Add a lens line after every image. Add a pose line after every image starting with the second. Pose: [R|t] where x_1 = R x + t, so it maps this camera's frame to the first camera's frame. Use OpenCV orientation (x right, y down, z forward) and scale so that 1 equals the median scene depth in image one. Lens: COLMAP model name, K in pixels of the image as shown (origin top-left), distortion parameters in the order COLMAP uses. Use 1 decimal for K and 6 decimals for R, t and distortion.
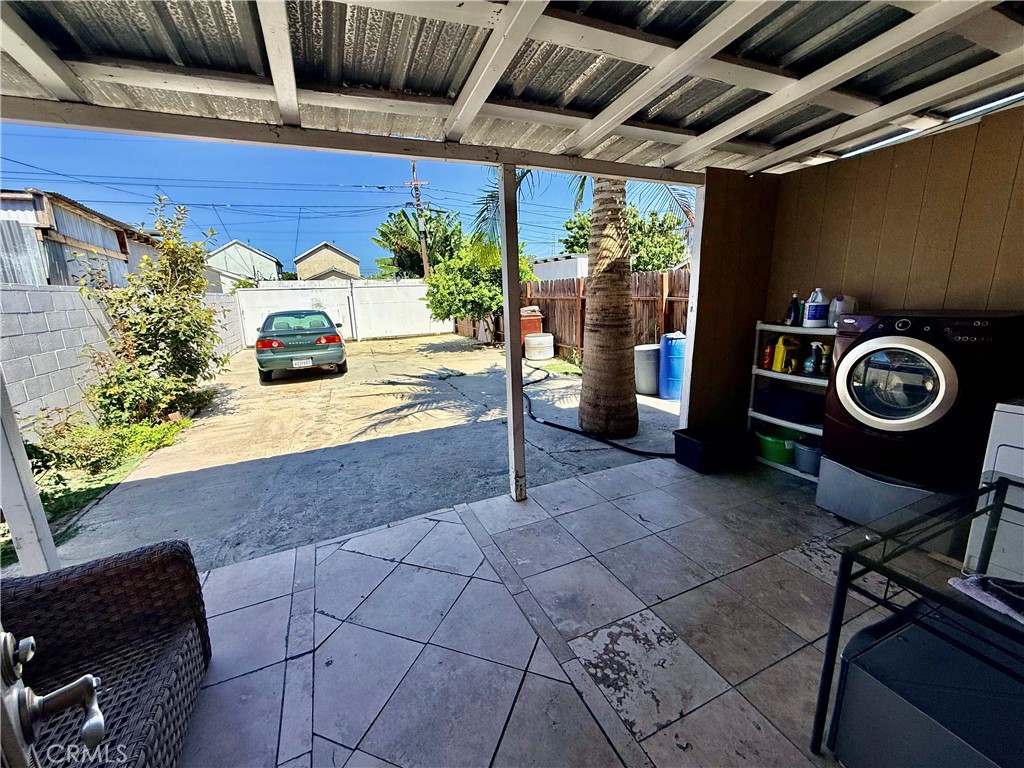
lens RADIAL K [[410.1, 0, 511.3], [0, 410.1, 382.8], [0, 0, 1]] dist [0.003277, 0.000082]
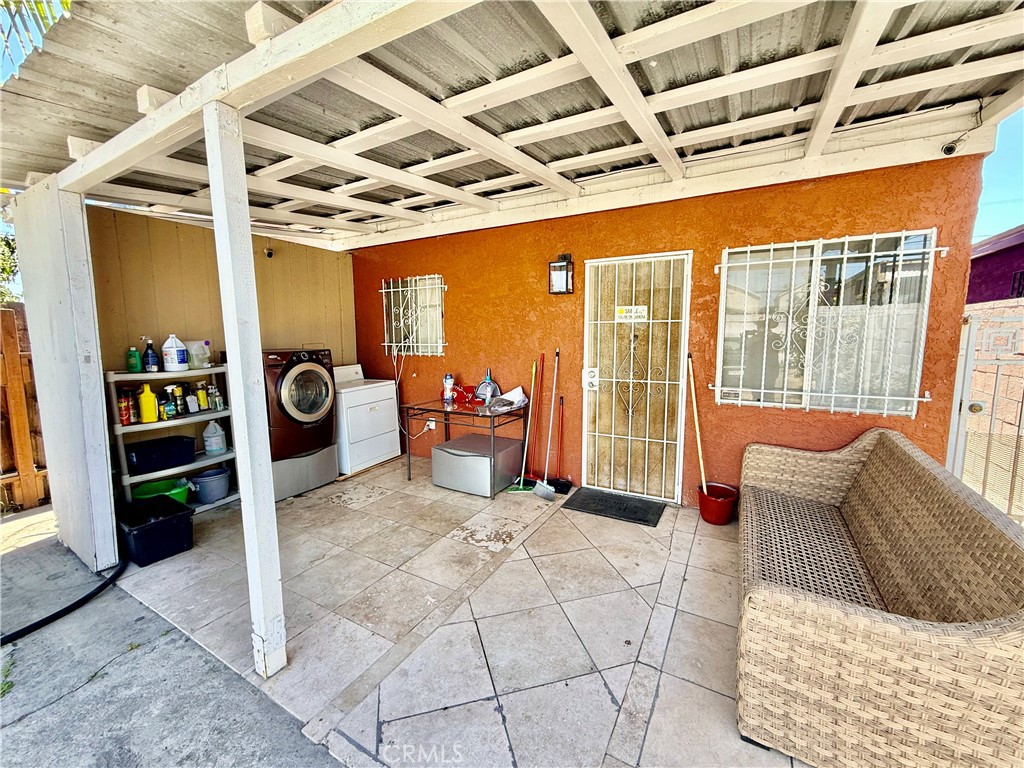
lens RADIAL K [[410.1, 0, 511.3], [0, 410.1, 382.8], [0, 0, 1]] dist [0.003277, 0.000082]
pose [[-0.582055, -0.064374, 0.810597, -0.956847], [0.198958, 0.955287, 0.218728, -0.258093], [-0.788433, 0.288587, -0.543222, 1.413023]]
